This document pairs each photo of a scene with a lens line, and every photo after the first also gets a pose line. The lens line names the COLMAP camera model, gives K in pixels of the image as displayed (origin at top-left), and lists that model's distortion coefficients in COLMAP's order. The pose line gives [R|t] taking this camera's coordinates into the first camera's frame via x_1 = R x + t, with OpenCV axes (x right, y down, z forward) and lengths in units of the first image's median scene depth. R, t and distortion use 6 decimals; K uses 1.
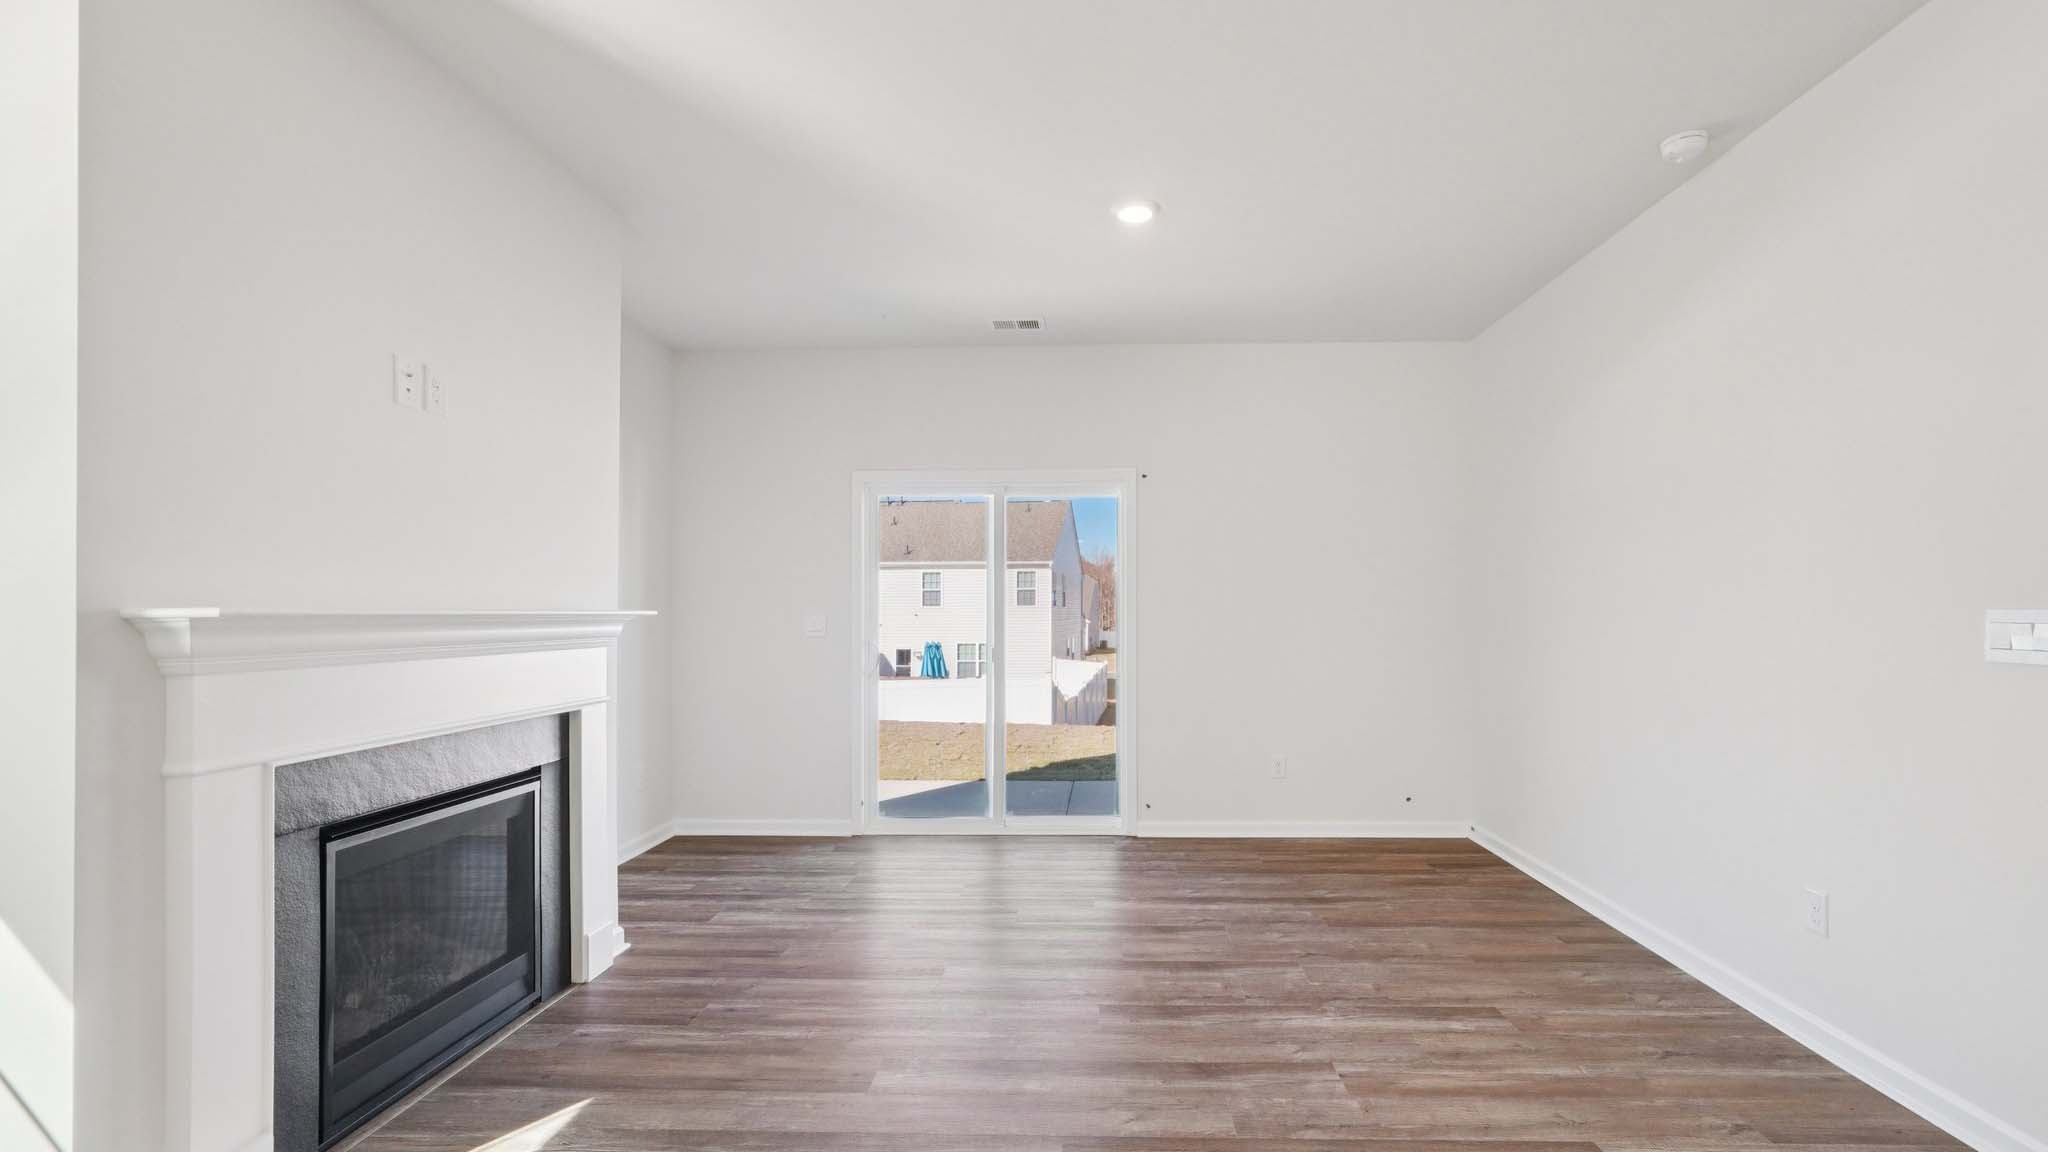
lens RADIAL K [[856.4, 0, 1033.3], [0, 856.4, 596.4], [0, 0, 1]] dist [-0.013558, -0.000153]
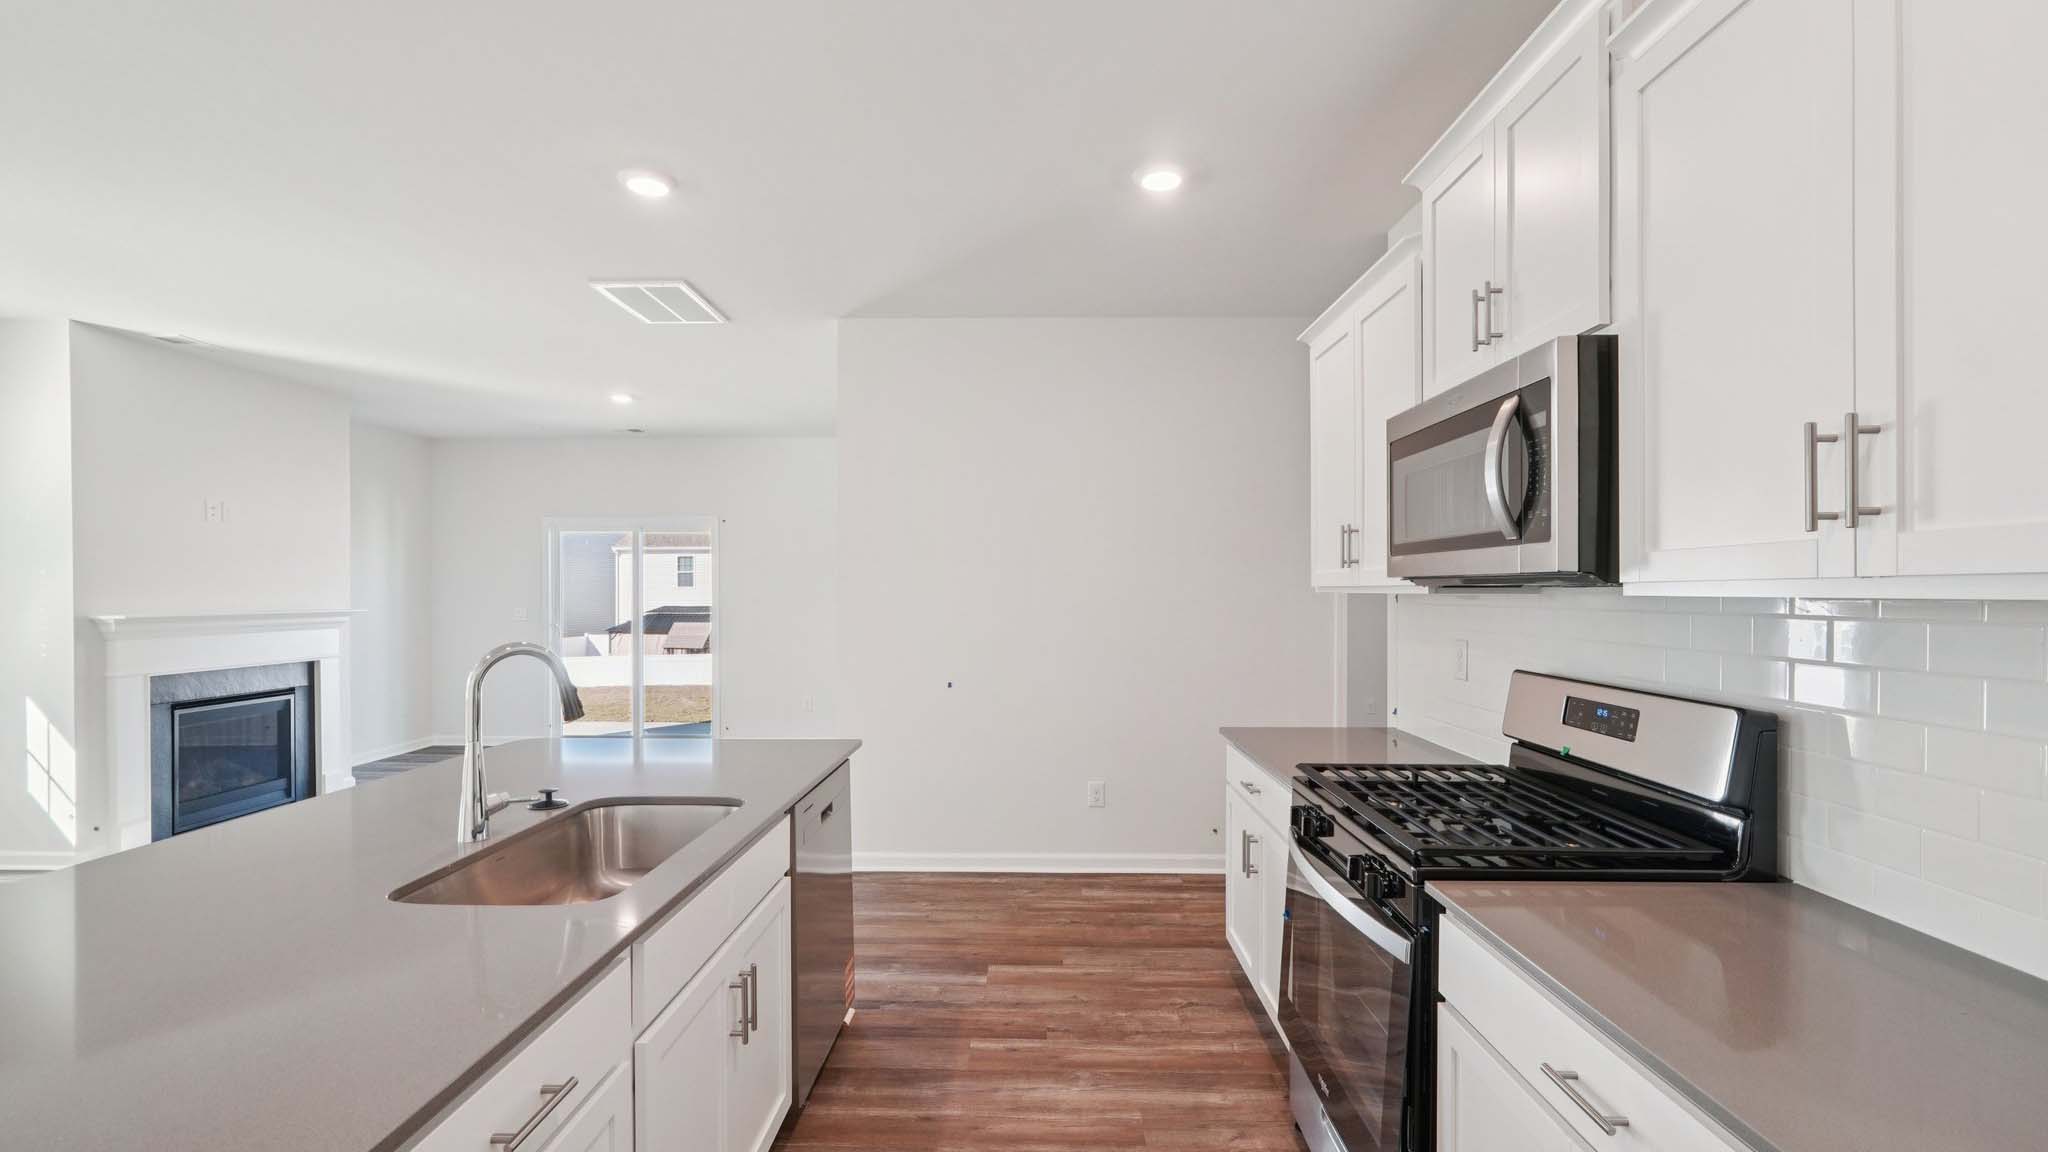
lens RADIAL K [[856.4, 0, 1033.3], [0, 856.4, 596.4], [0, 0, 1]] dist [-0.013558, -0.000153]
pose [[0.998865, 0.010314, 0.046510, 1.363277], [-0.011498, 0.999615, 0.025258, -0.111280], [-0.046231, -0.025764, 0.998598, -1.373338]]
